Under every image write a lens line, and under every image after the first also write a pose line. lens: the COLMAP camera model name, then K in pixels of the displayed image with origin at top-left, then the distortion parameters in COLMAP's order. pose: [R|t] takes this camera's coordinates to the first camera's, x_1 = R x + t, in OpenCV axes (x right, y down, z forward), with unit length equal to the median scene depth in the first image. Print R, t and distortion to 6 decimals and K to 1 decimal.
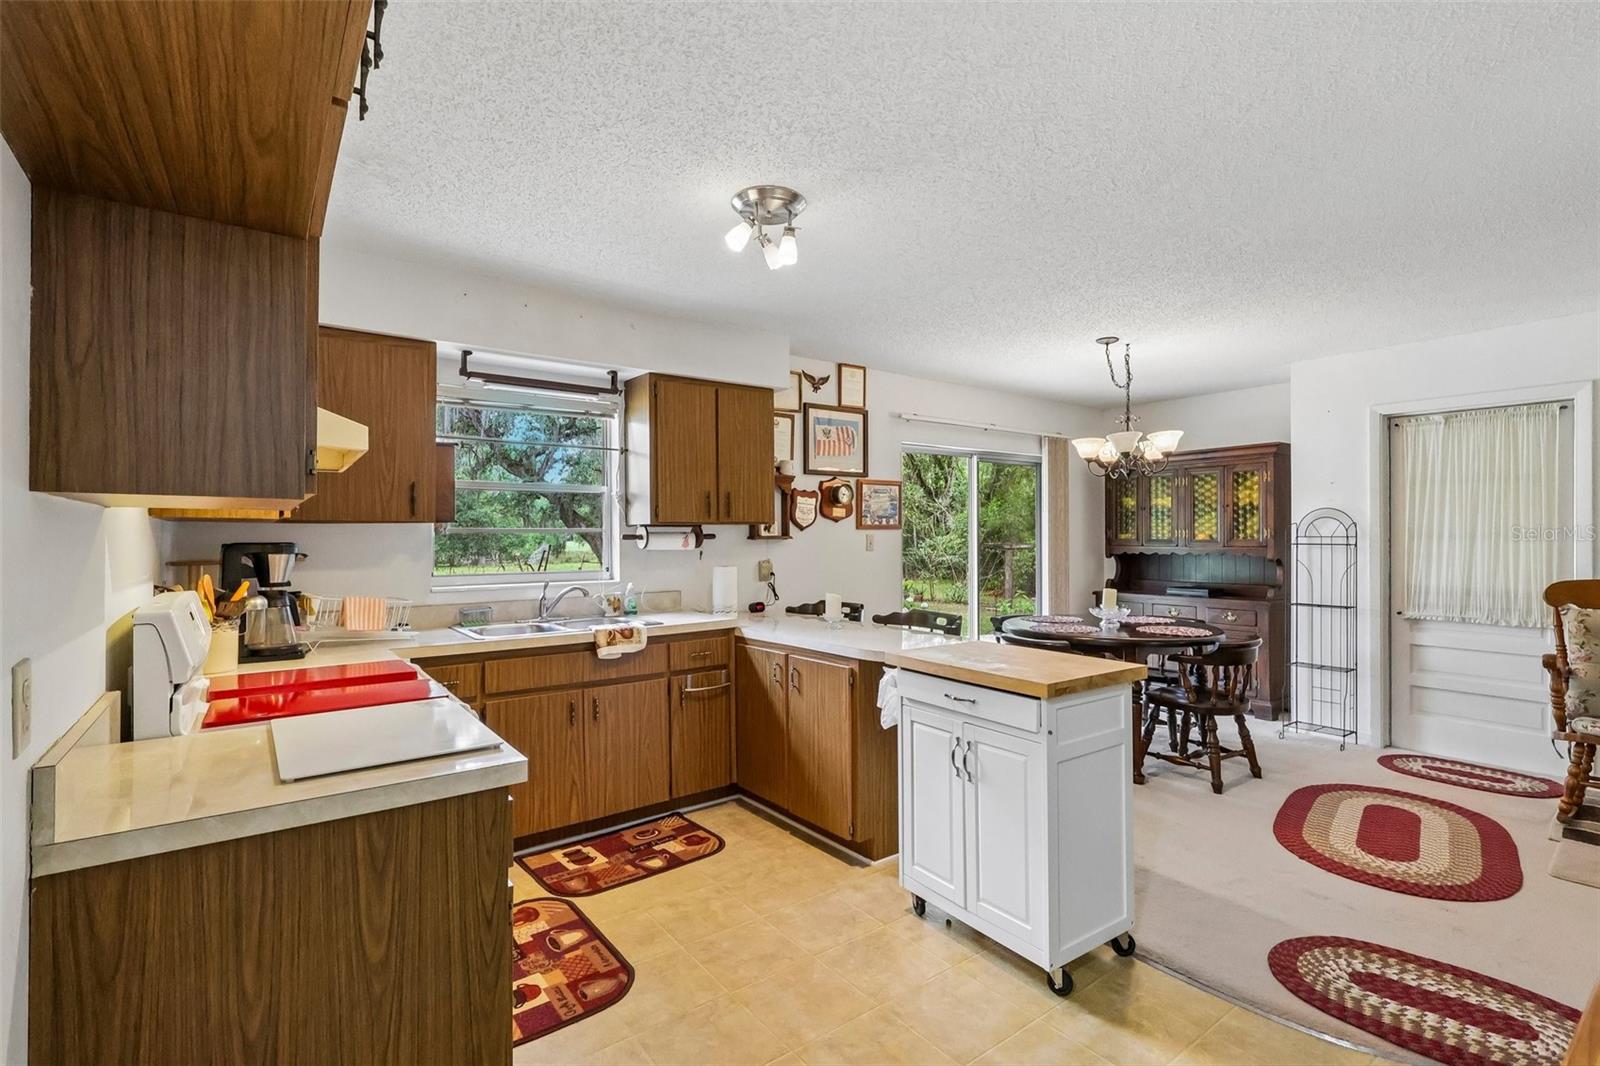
lens RADIAL K [[742.6, 0, 804.2], [0, 742.6, 532.1], [0, 0, 1]] dist [-0.001642, 0.000067]
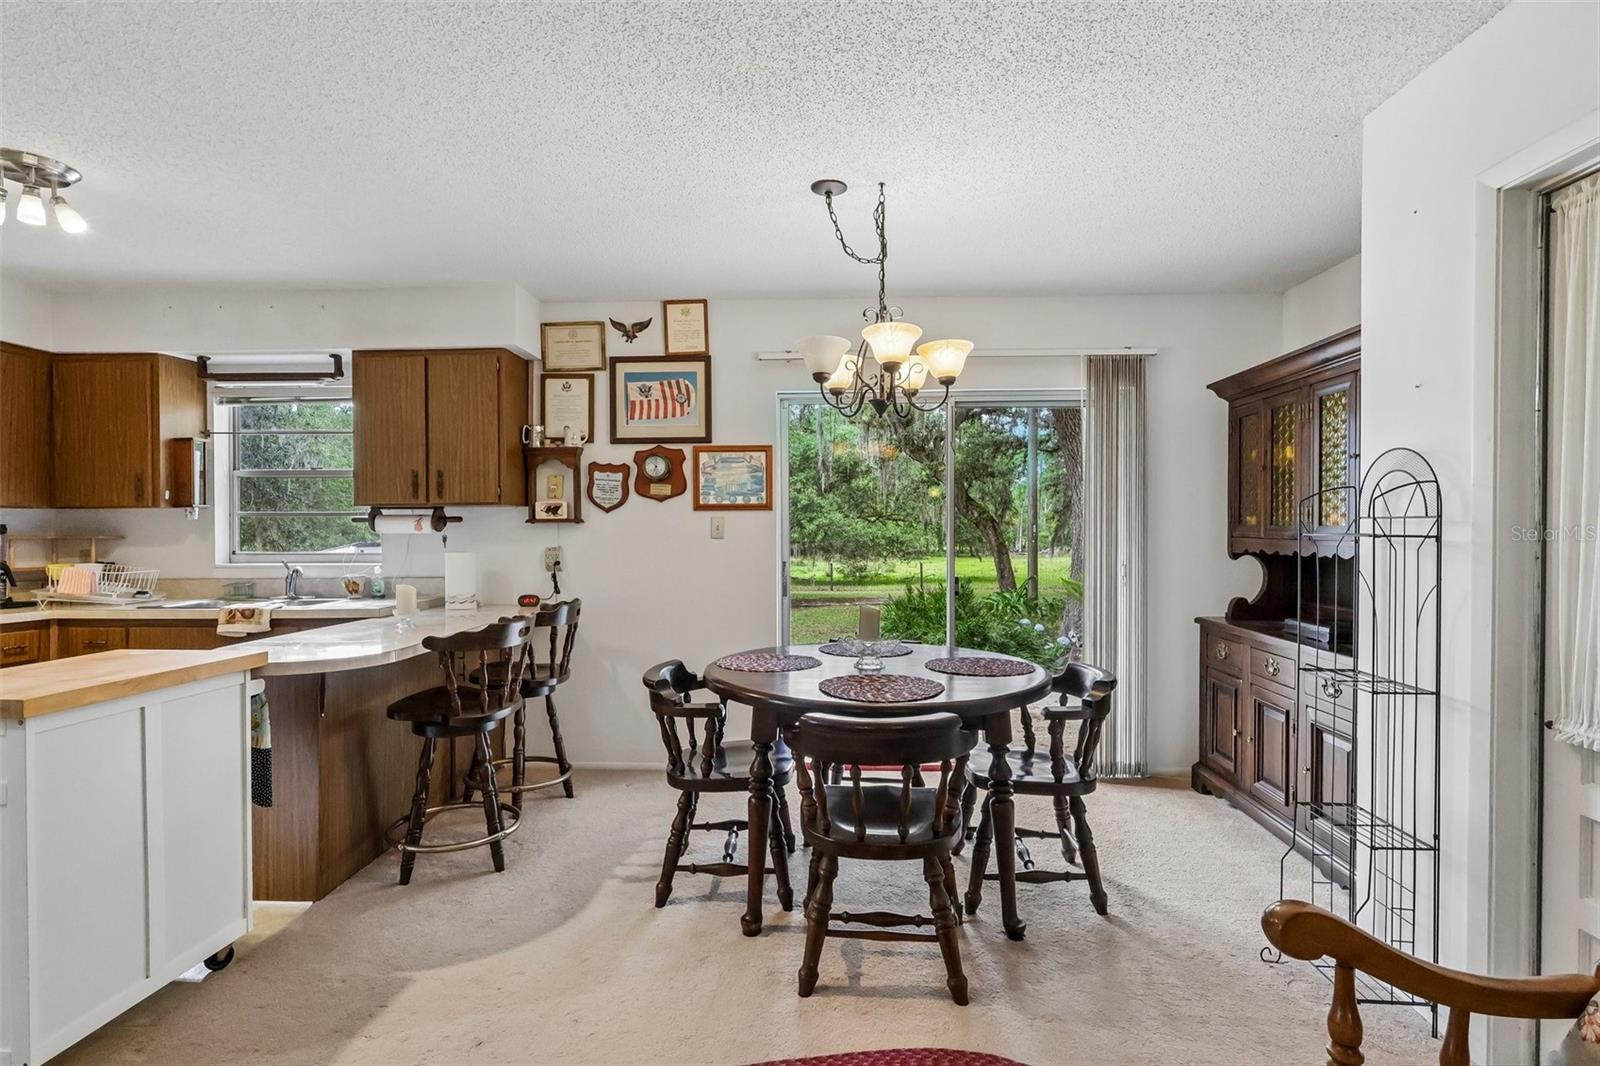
lens RADIAL K [[815.4, 0, 808.7], [0, 815.4, 535.1], [0, 0, 1]] dist [-0.001327, 0.001529]
pose [[0.770720, 0.008235, -0.637120, 0.989696], [0.002879, 0.999861, 0.016406, 0.011513], [0.637167, -0.014479, 0.770590, 0.583843]]
